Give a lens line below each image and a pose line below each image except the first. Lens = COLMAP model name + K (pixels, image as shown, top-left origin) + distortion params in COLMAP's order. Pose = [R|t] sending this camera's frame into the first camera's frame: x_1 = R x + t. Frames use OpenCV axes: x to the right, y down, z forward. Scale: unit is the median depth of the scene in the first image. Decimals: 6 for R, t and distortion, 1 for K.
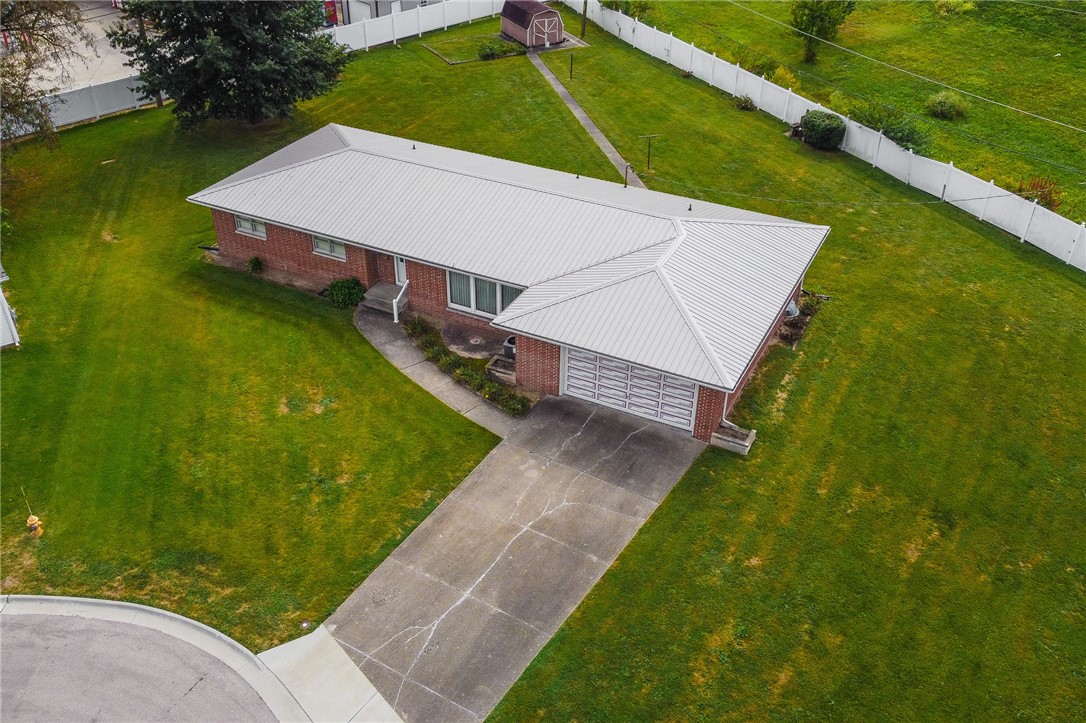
lens RADIAL K [[976.2, 0, 538.3], [0, 976.2, 363.1], [0, 0, 1]] dist [0.010851, -0.018832]
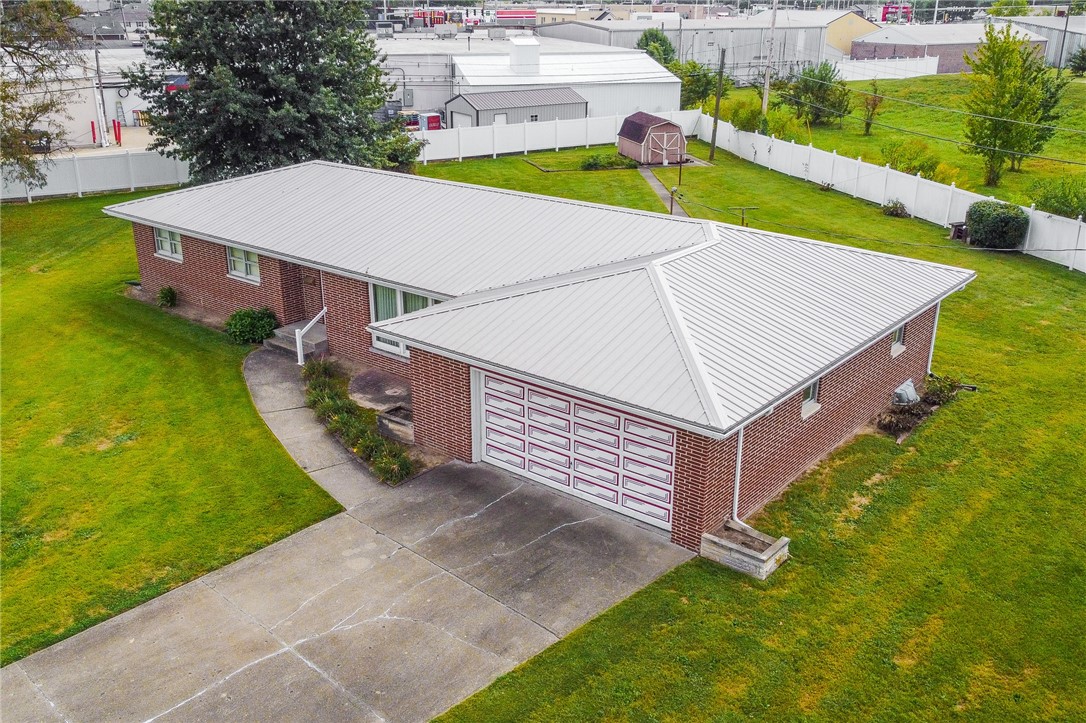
lens RADIAL K [[976.2, 0, 539.3], [0, 976.2, 356.0], [0, 0, 1]] dist [0.010851, -0.018832]
pose [[0.975790, 0.066571, -0.208330, 0.185229], [-0.116289, 0.964665, -0.236430, 0.109061], [0.185229, 0.254933, 0.949052, 0.424385]]
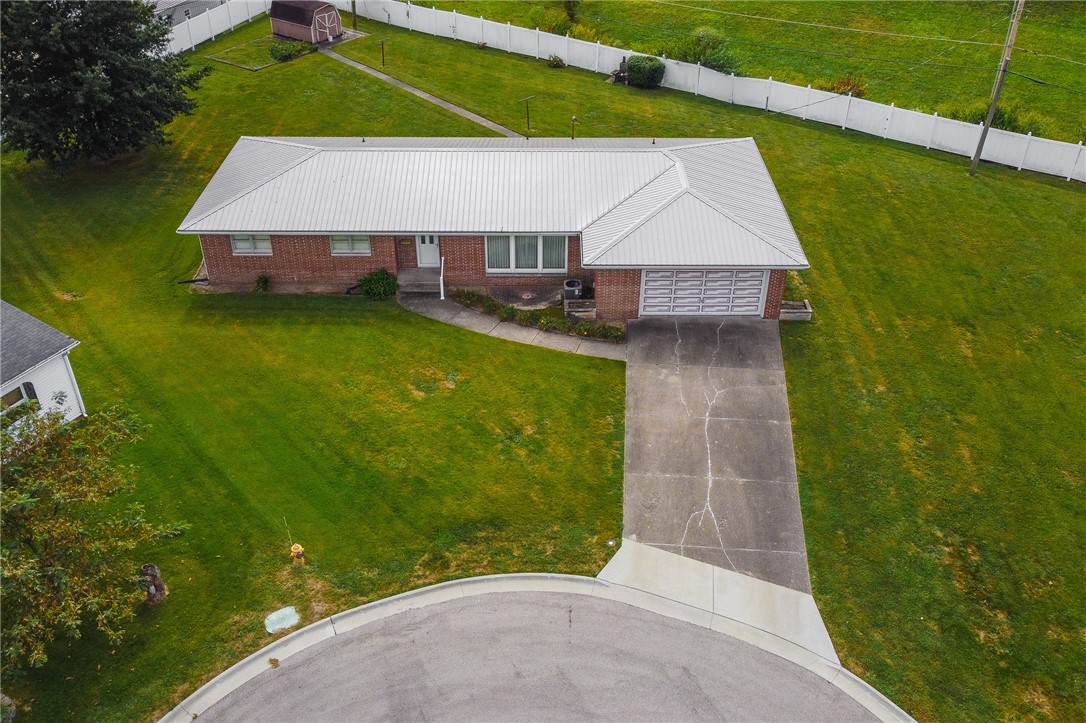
lens RADIAL K [[976.2, 0, 538.7], [0, 976.2, 365.0], [0, 0, 1]] dist [0.010851, -0.018832]
pose [[0.894950, -0.260891, 0.361939, -0.510607], [0.257790, 0.964472, 0.057781, -0.008655], [-0.364154, 0.041593, 0.930410, -0.005273]]
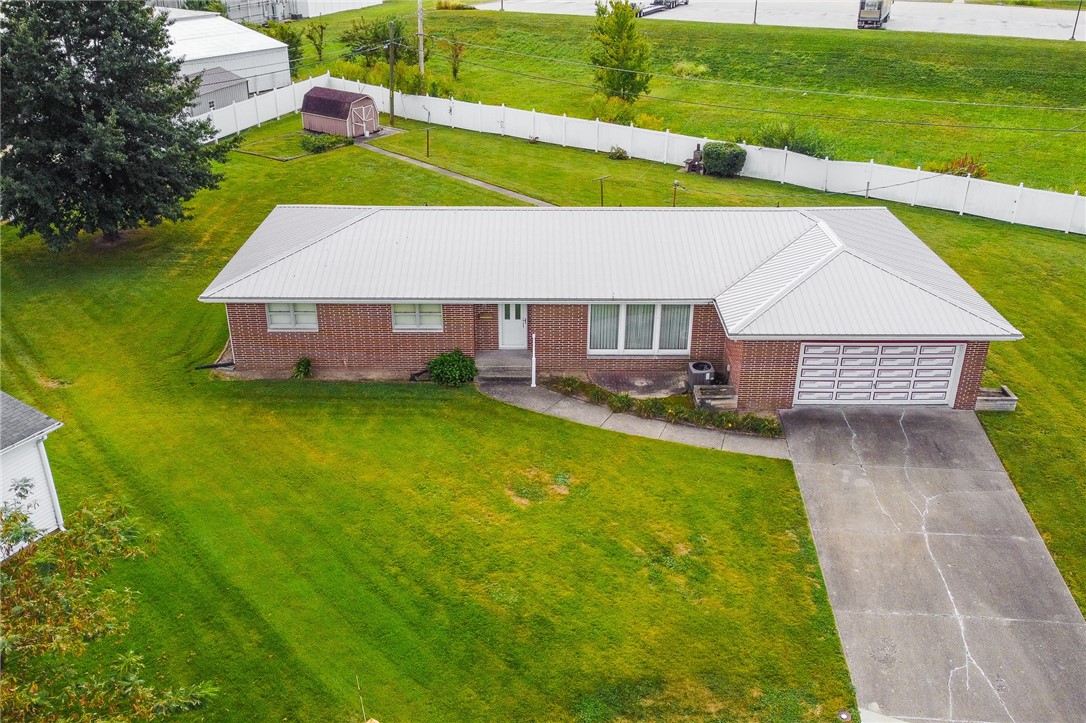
lens RADIAL K [[976.2, 0, 539.7], [0, 976.2, 363.7], [0, 0, 1]] dist [0.010851, -0.018832]
pose [[0.892808, -0.201586, 0.402811, -0.528765], [0.258364, 0.961718, -0.091360, 0.017733], [-0.368973, 0.185638, 0.910712, 0.286682]]
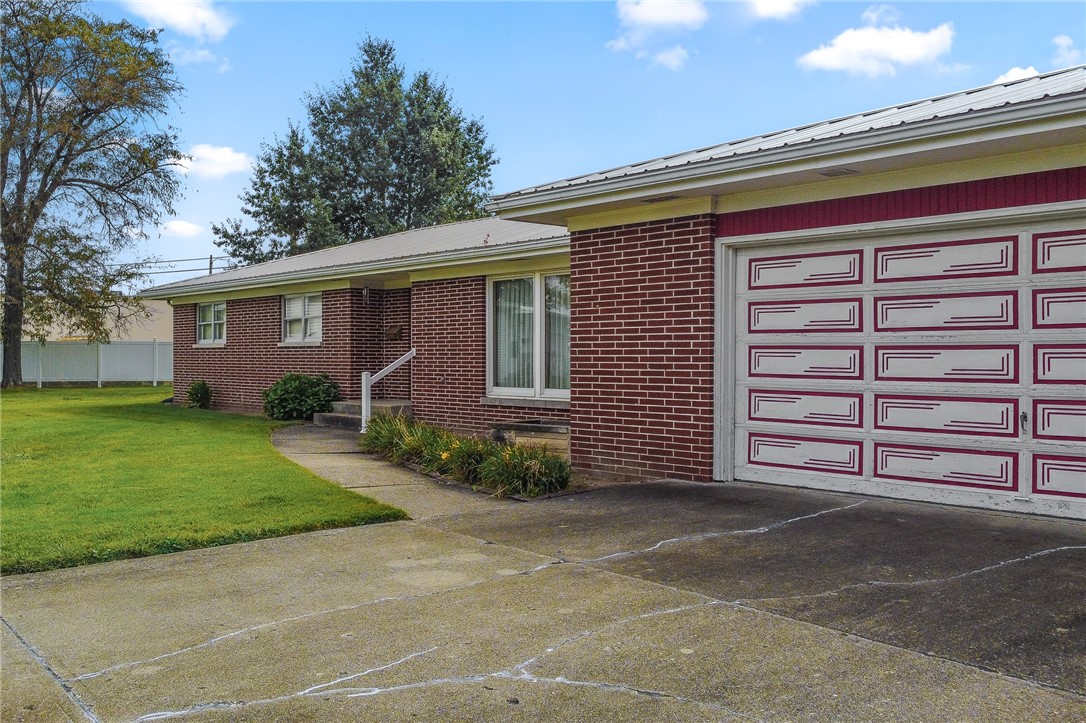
lens RADIAL K [[976.2, 0, 447.0], [0, 976.2, 374.6], [0, 0, 1]] dist [0.010851, -0.018832]
pose [[0.912136, -0.001007, -0.409886, 0.063443], [-0.226150, 0.832779, -0.505307, 0.157368], [0.341853, 0.553604, 0.759380, 0.776593]]
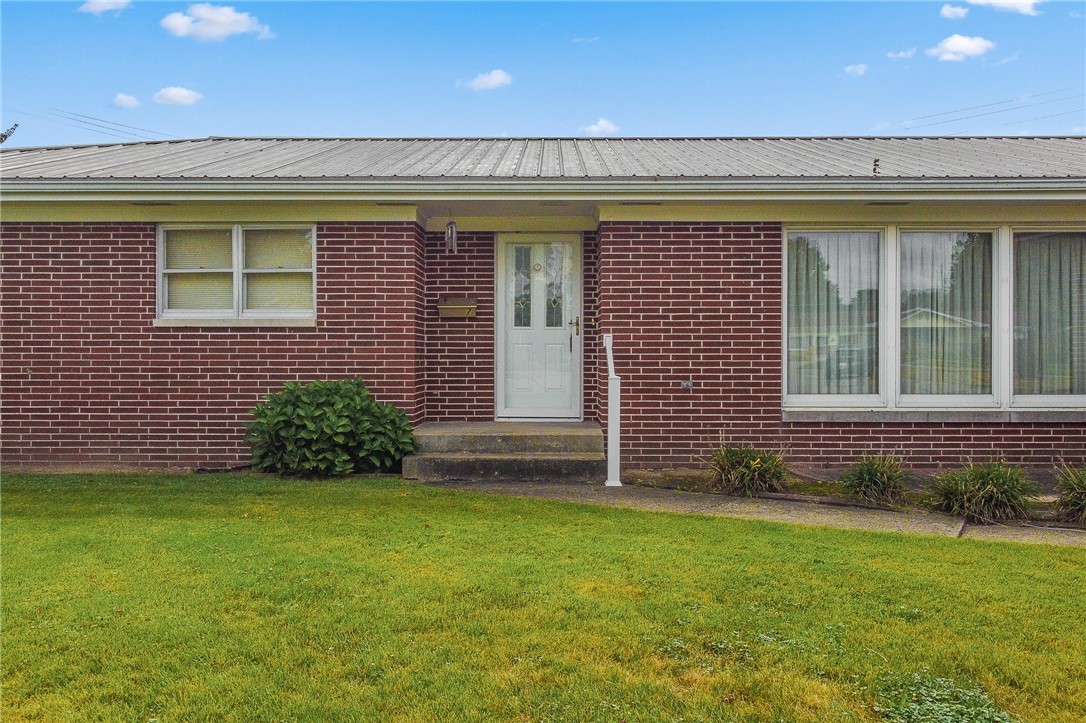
lens RADIAL K [[976.2, 0, 538.1], [0, 976.2, 353.9], [0, 0, 1]] dist [0.010851, -0.018832]
pose [[0.899371, -0.011835, 0.437027, -0.296627], [0.253481, 0.828576, -0.499208, 0.047474], [-0.356201, 0.559752, 0.748197, 0.928770]]
